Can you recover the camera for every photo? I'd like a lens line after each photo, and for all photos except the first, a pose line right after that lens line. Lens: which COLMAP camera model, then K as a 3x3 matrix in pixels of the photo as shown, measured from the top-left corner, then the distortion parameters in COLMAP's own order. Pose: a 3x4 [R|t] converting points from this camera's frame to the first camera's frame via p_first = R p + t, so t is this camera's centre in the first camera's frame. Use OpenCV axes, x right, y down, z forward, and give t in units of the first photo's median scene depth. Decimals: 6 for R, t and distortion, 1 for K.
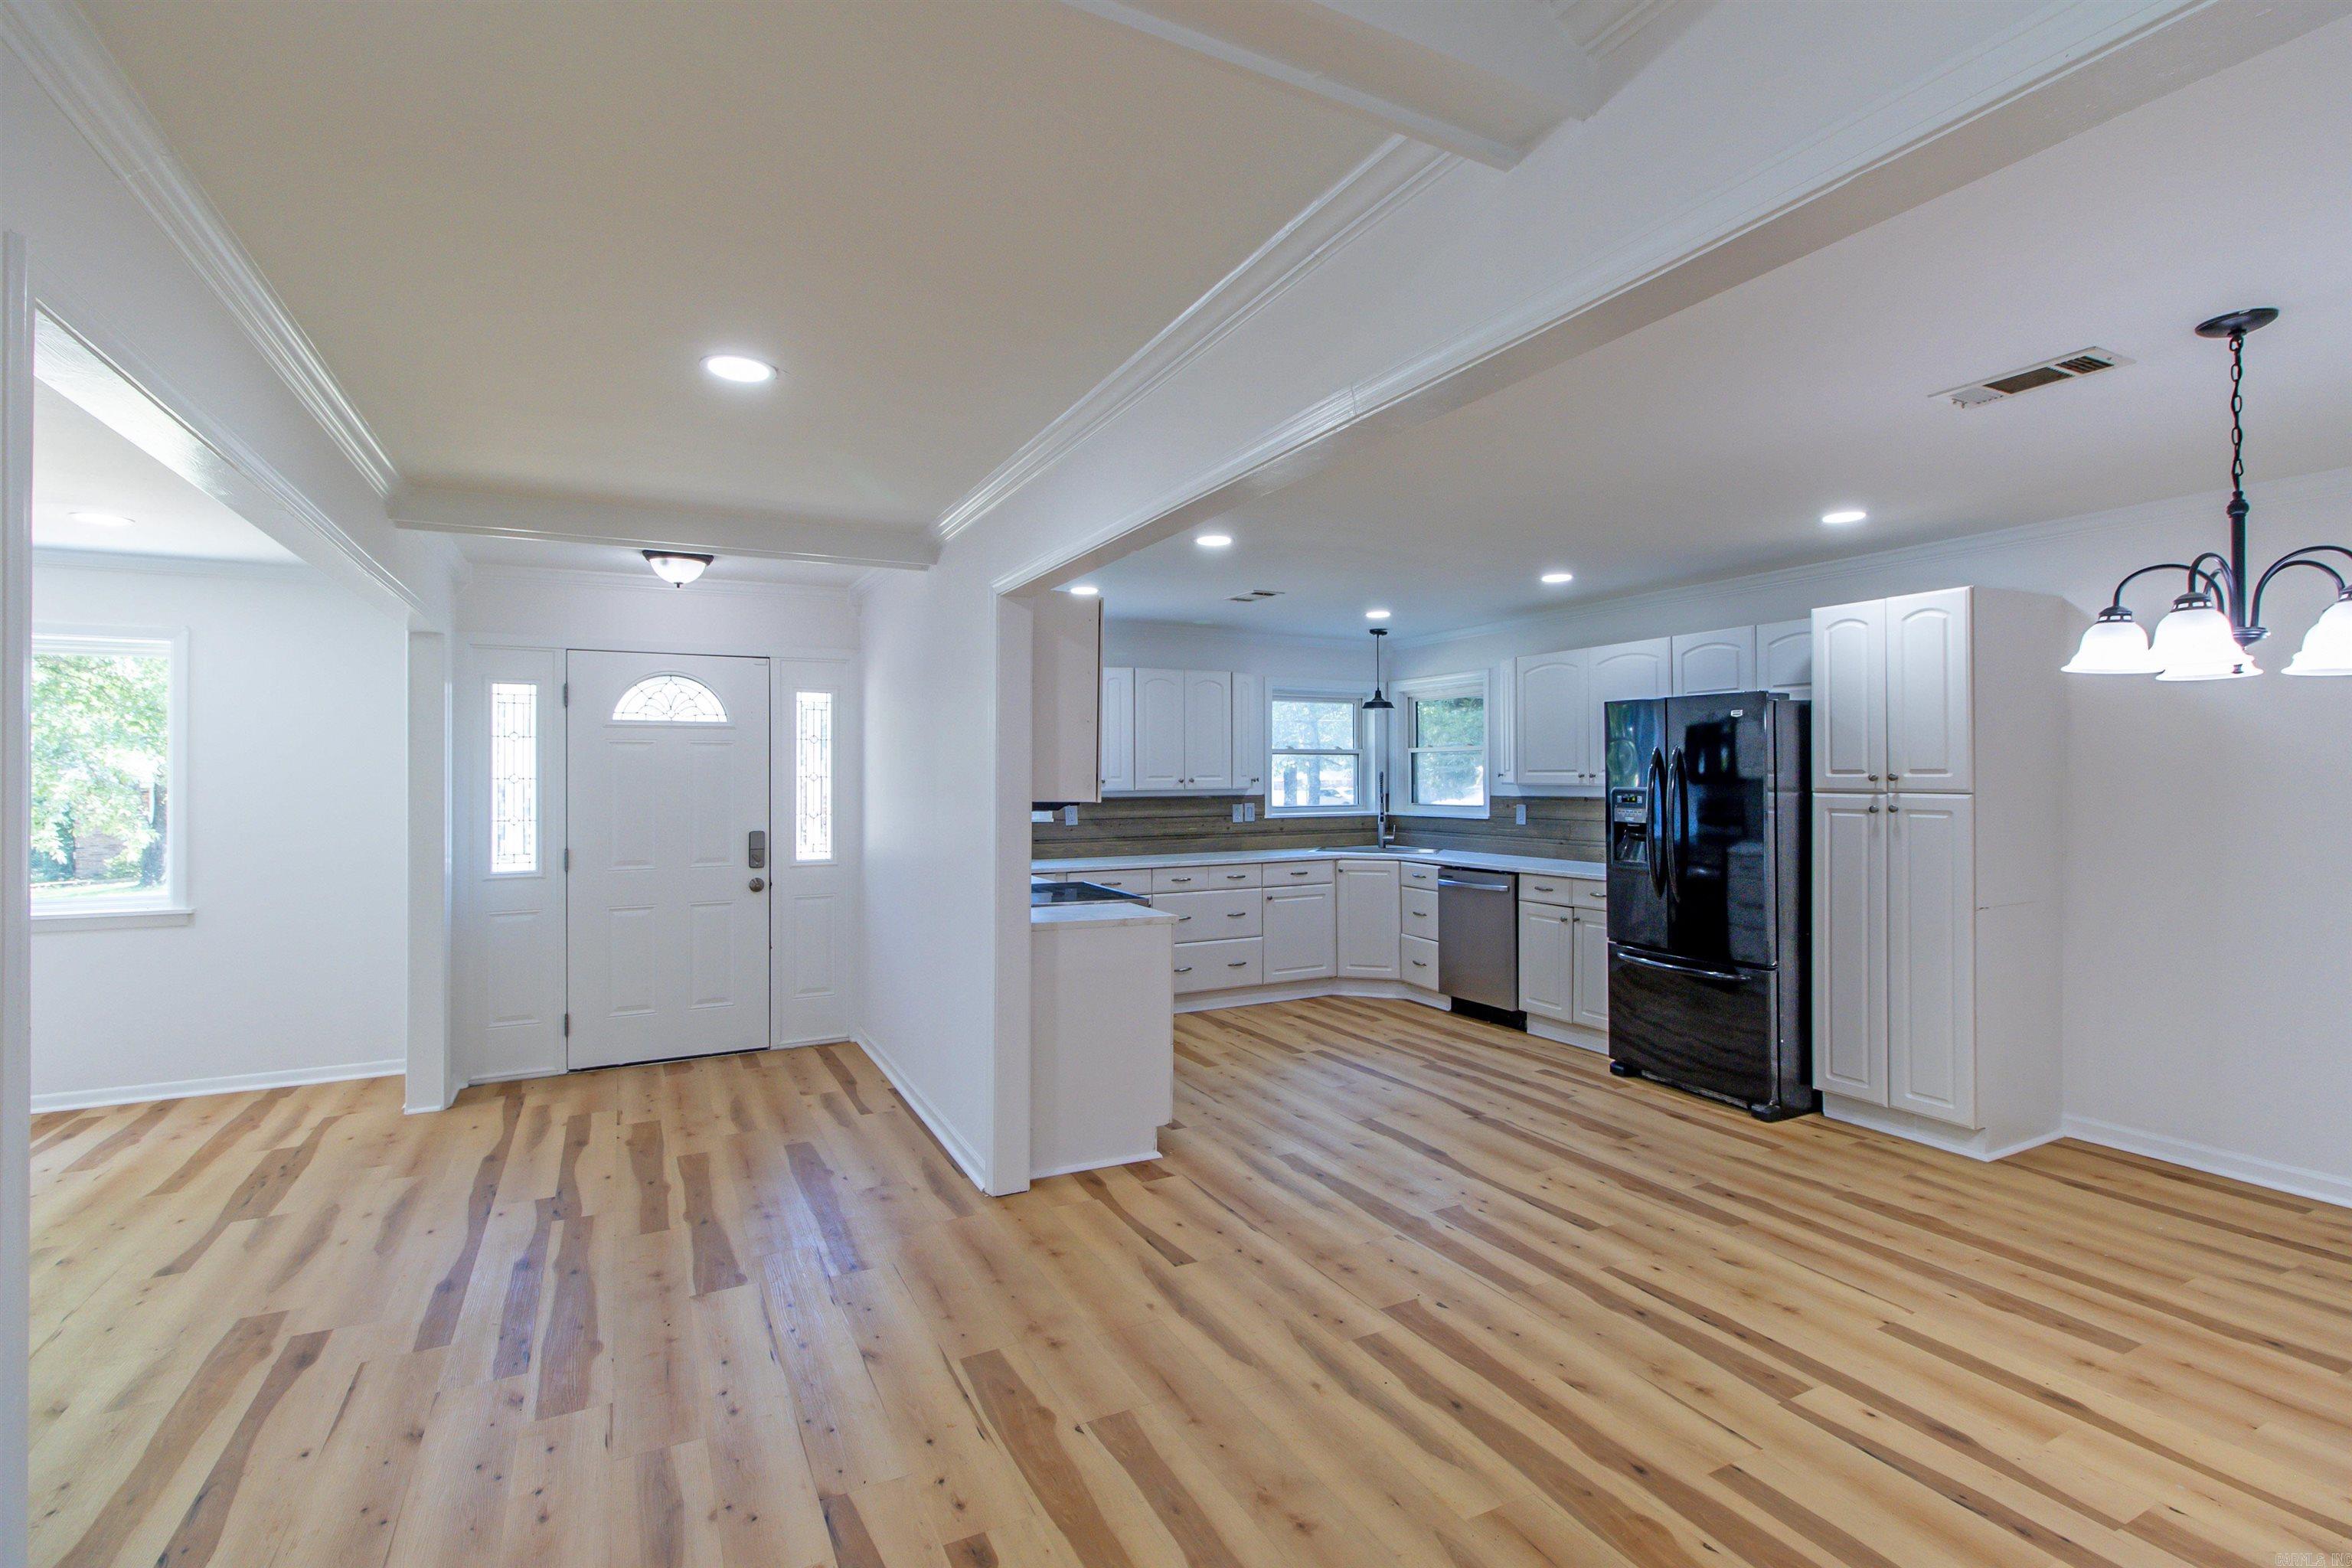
lens RADIAL K [[1087.0, 0, 1183.1], [0, 1087.0, 770.1], [0, 0, 1]] dist [-0.000935, 0.000914]
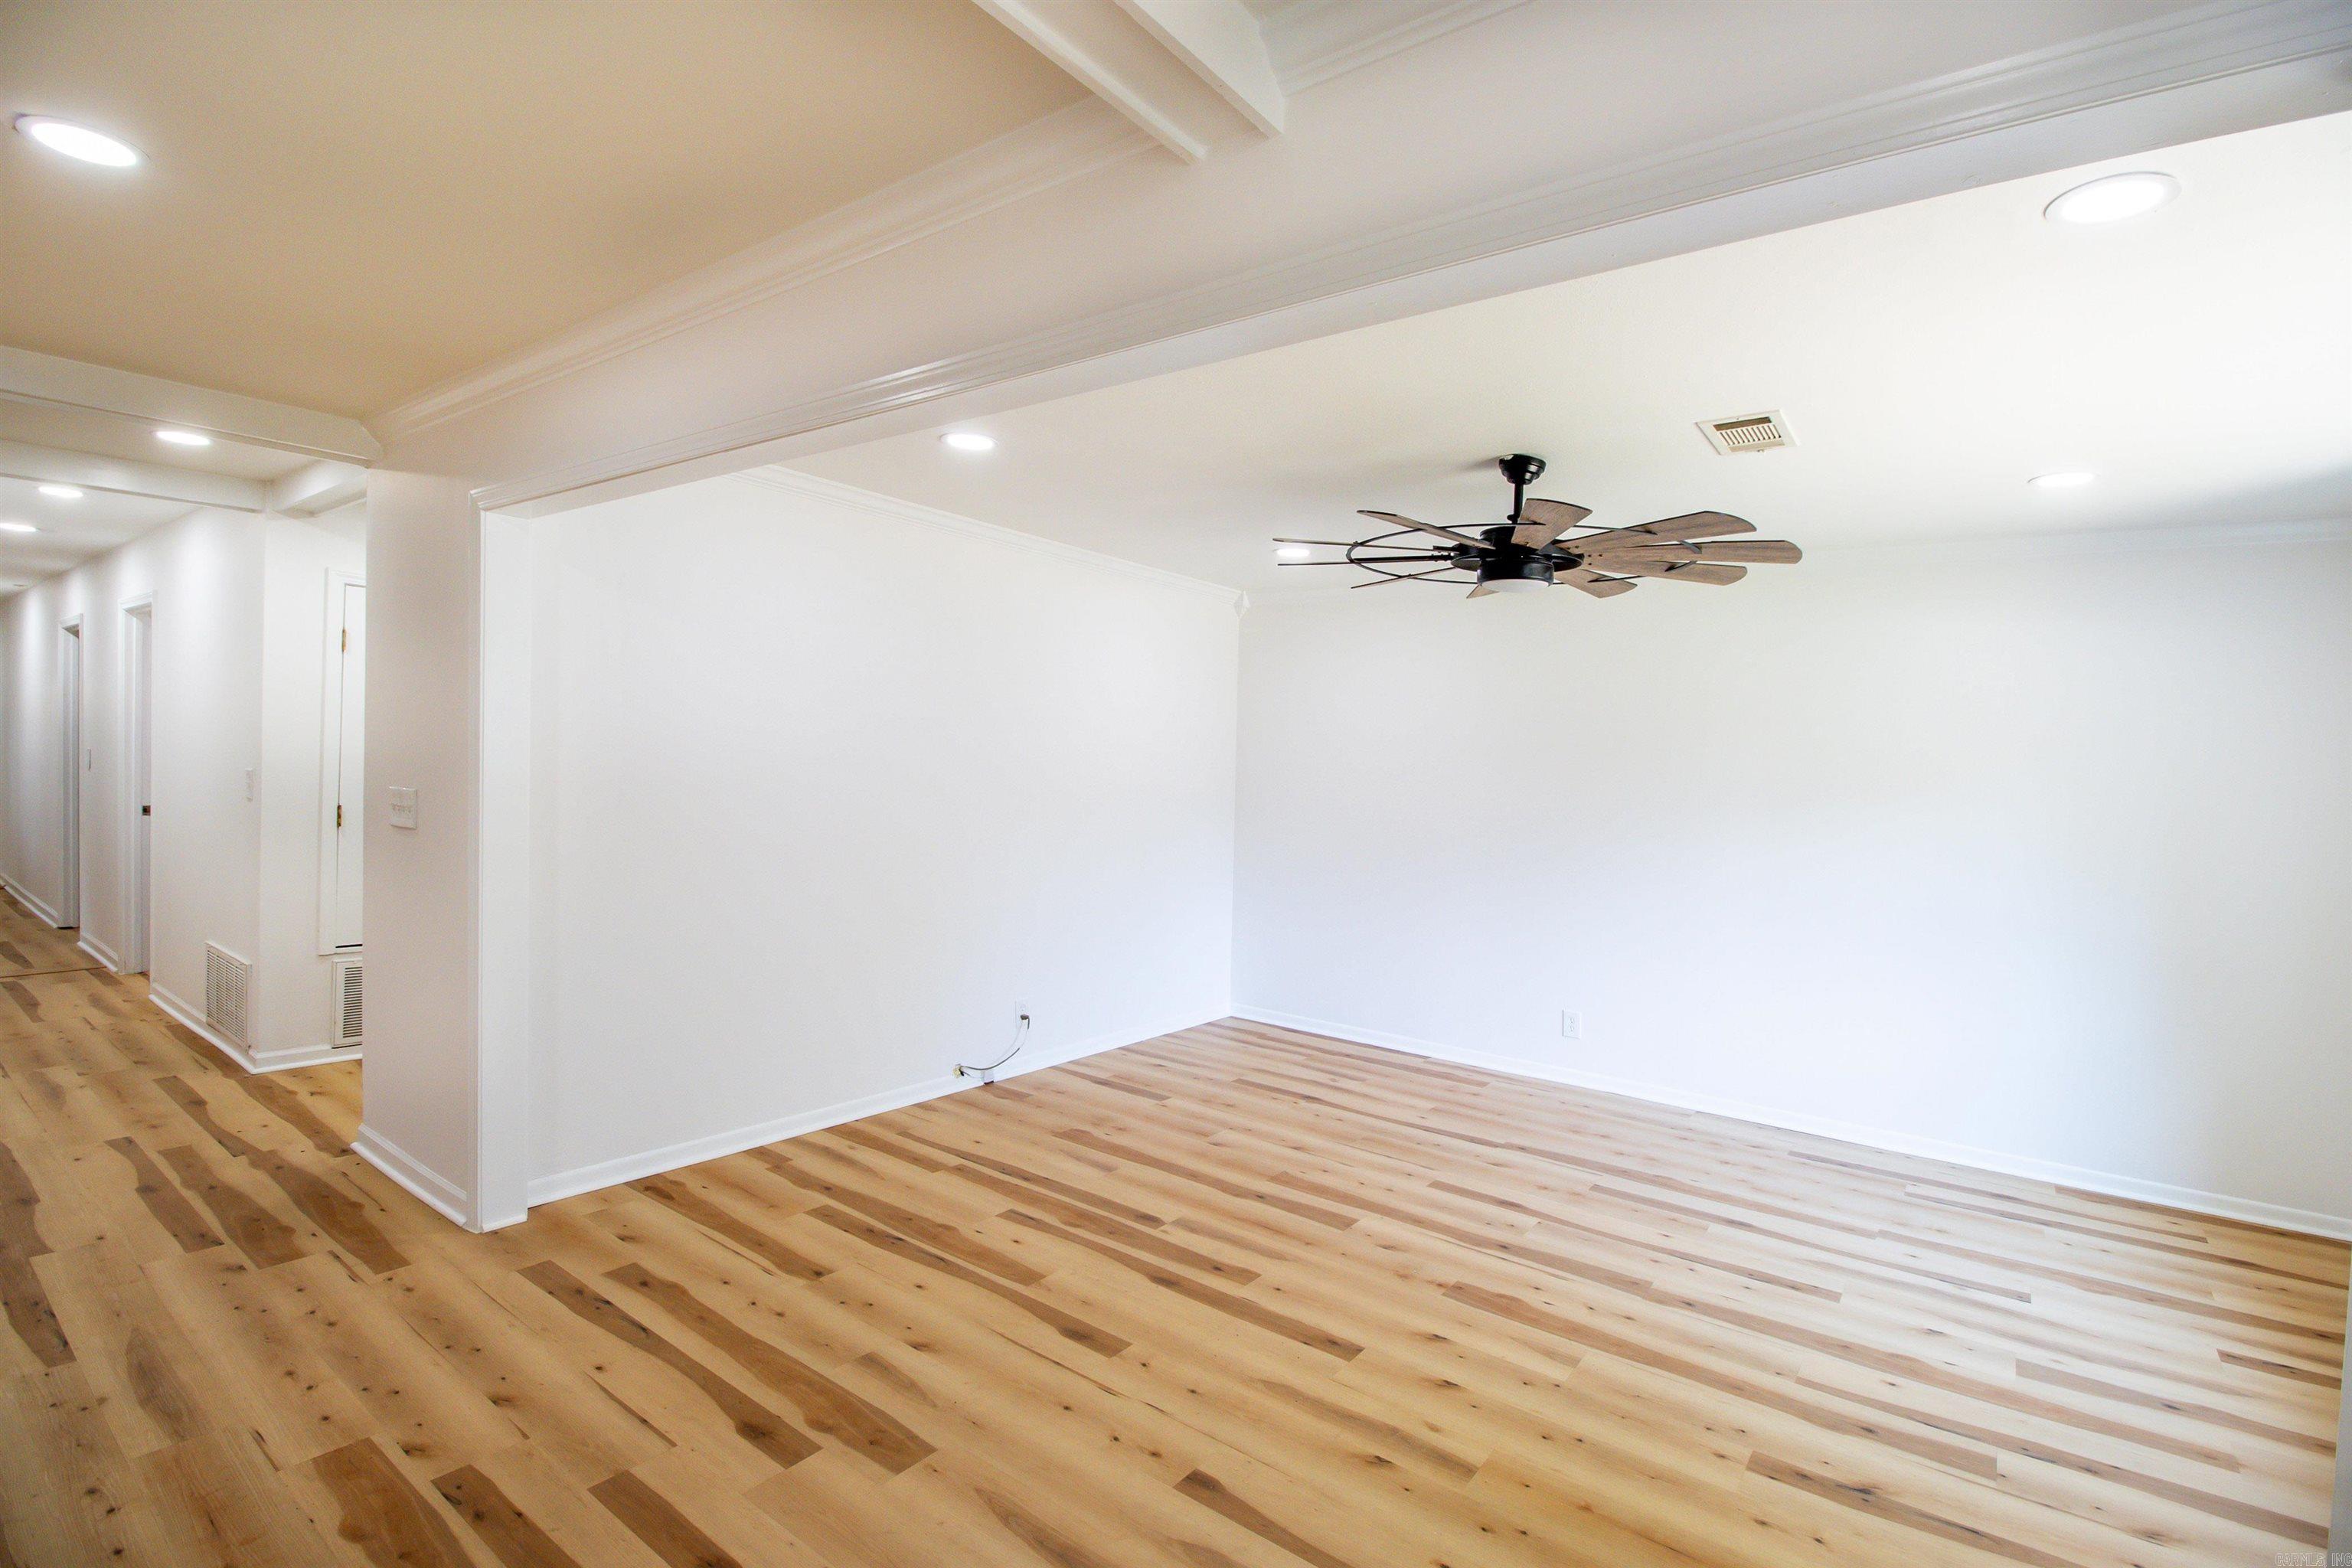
lens RADIAL K [[1087.0, 0, 1178.5], [0, 1087.0, 798.8], [0, 0, 1]] dist [-0.000935, 0.000914]
pose [[-0.904104, -0.012789, -0.427122, -0.440028], [-0.027051, 0.999260, 0.027339, 0.004916], [0.426456, 0.036272, -0.903781, 1.138075]]
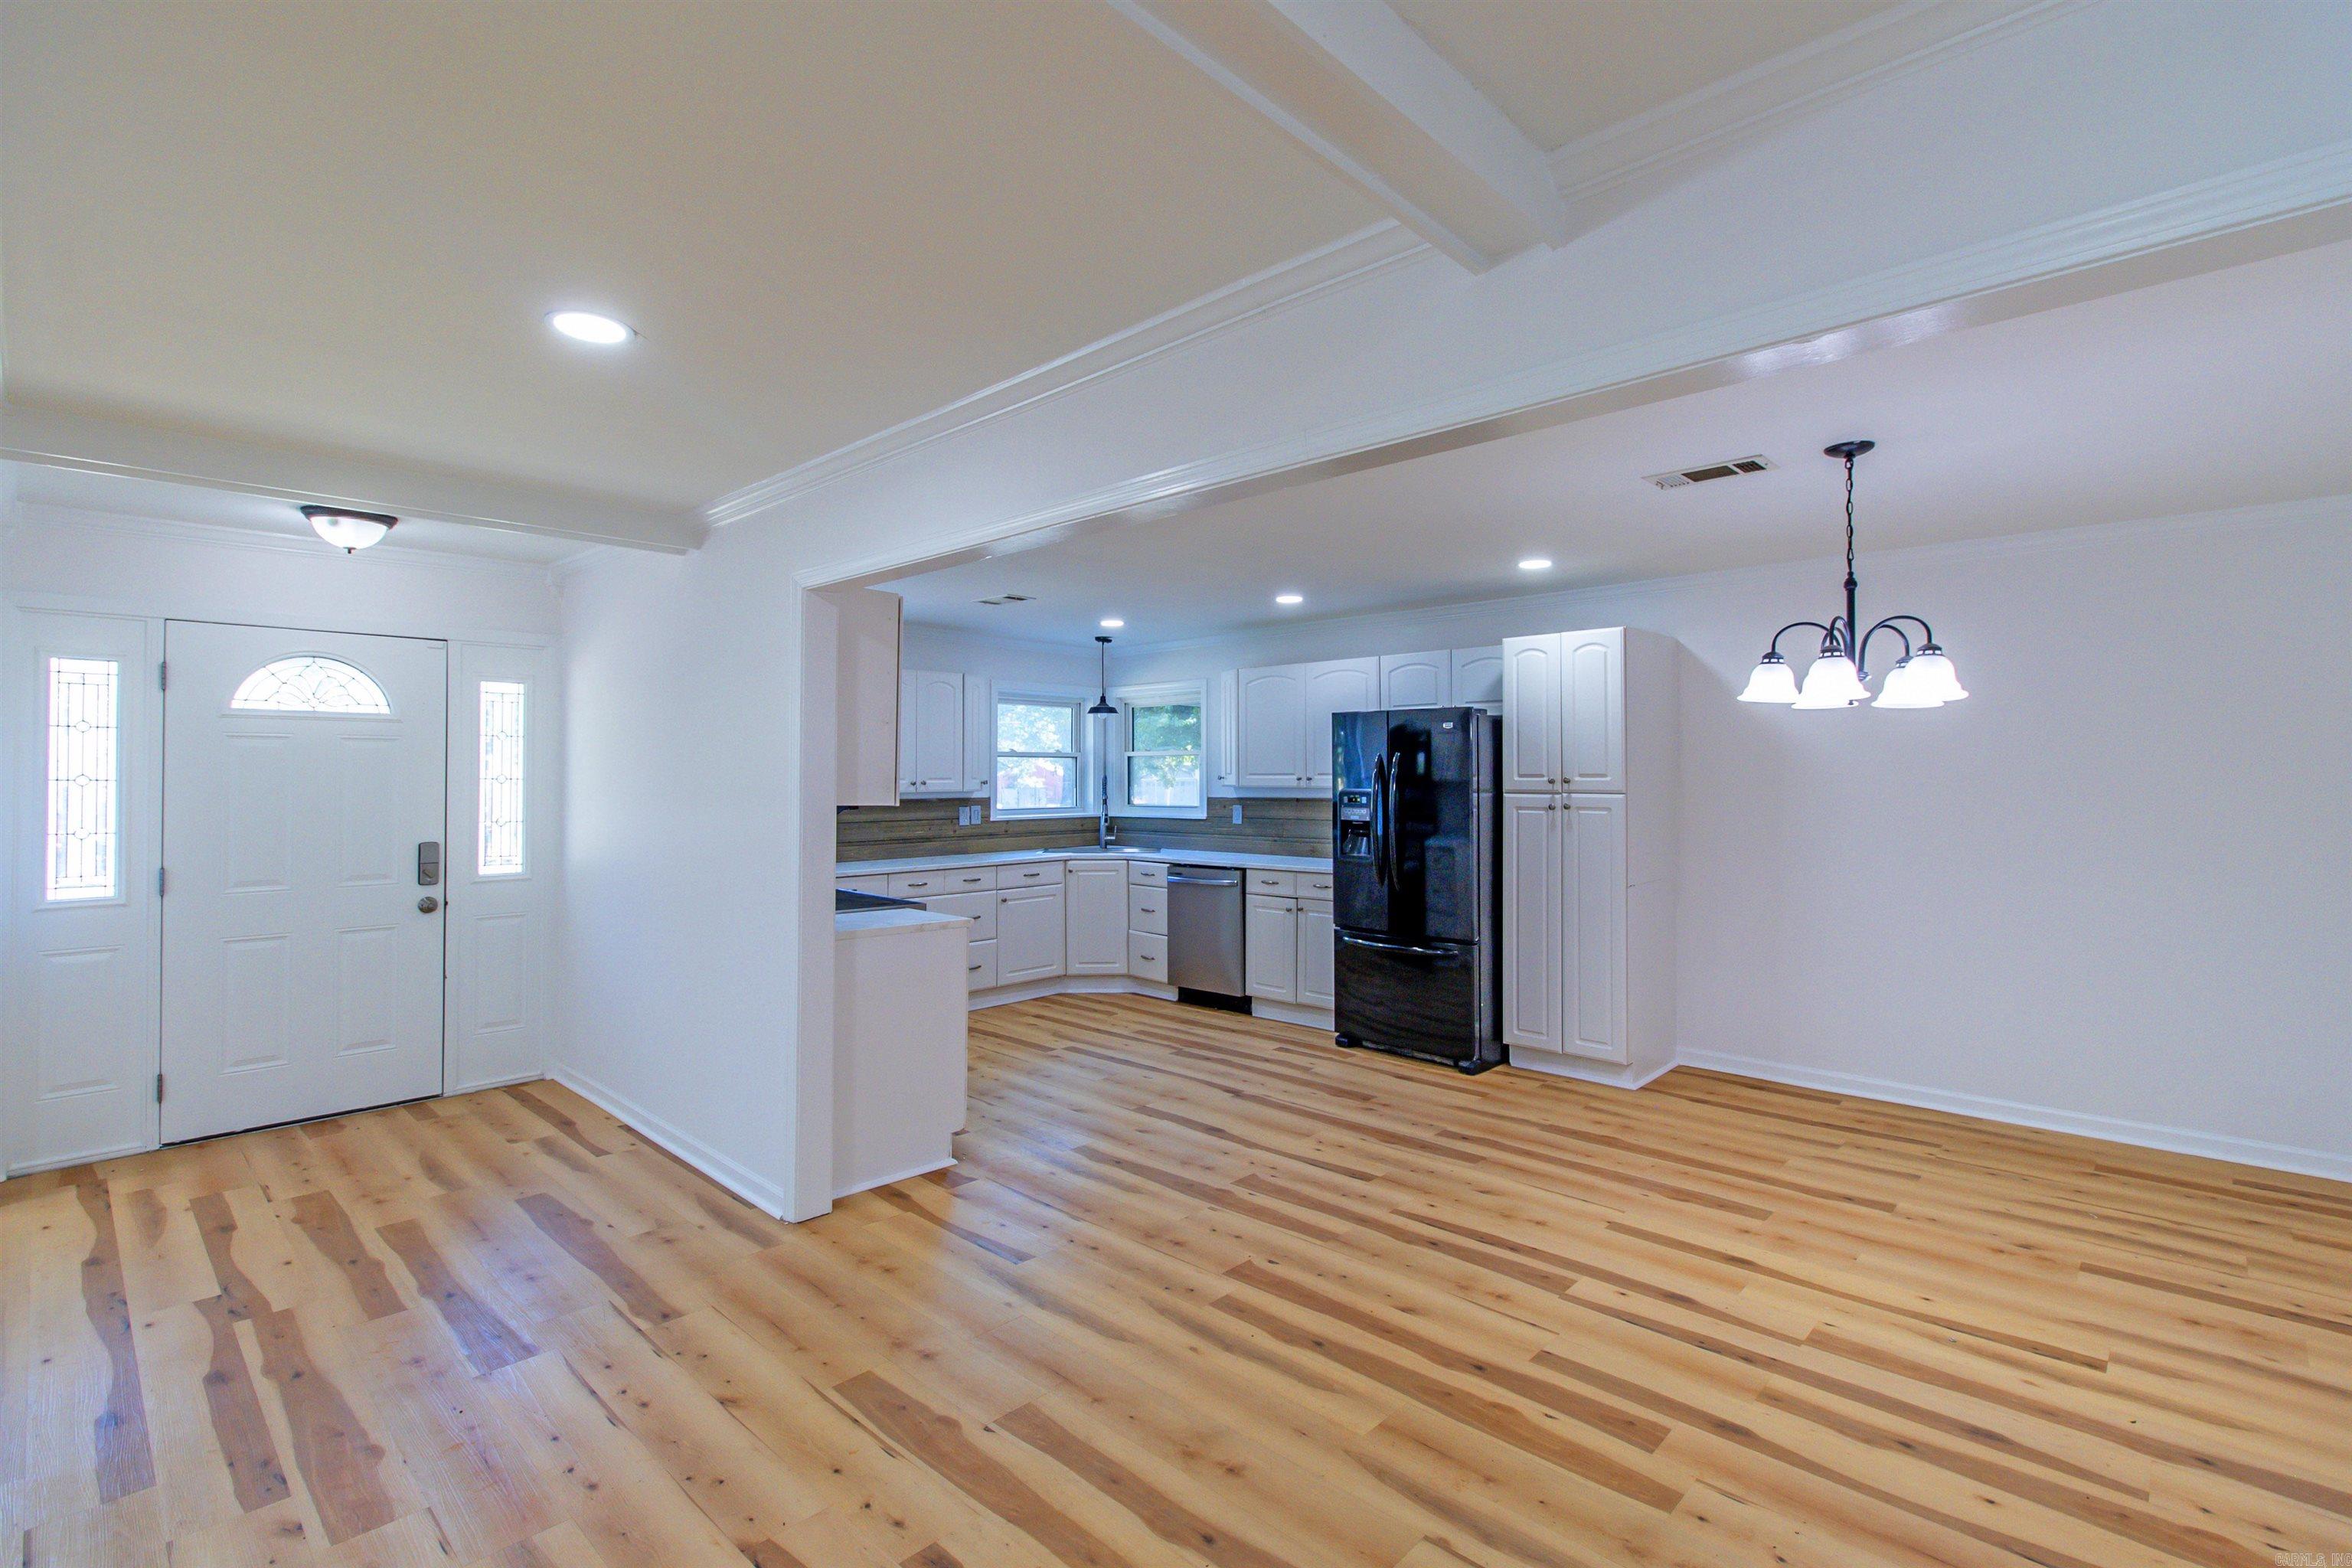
lens RADIAL K [[1087.0, 0, 1191.8], [0, 1087.0, 766.5], [0, 0, 1]] dist [-0.000935, 0.000914]
pose [[0.944461, 0.005123, 0.328585, -0.133413], [-0.003515, 0.999979, -0.005487, -0.001079], [-0.328606, 0.004027, 0.944459, -0.008013]]
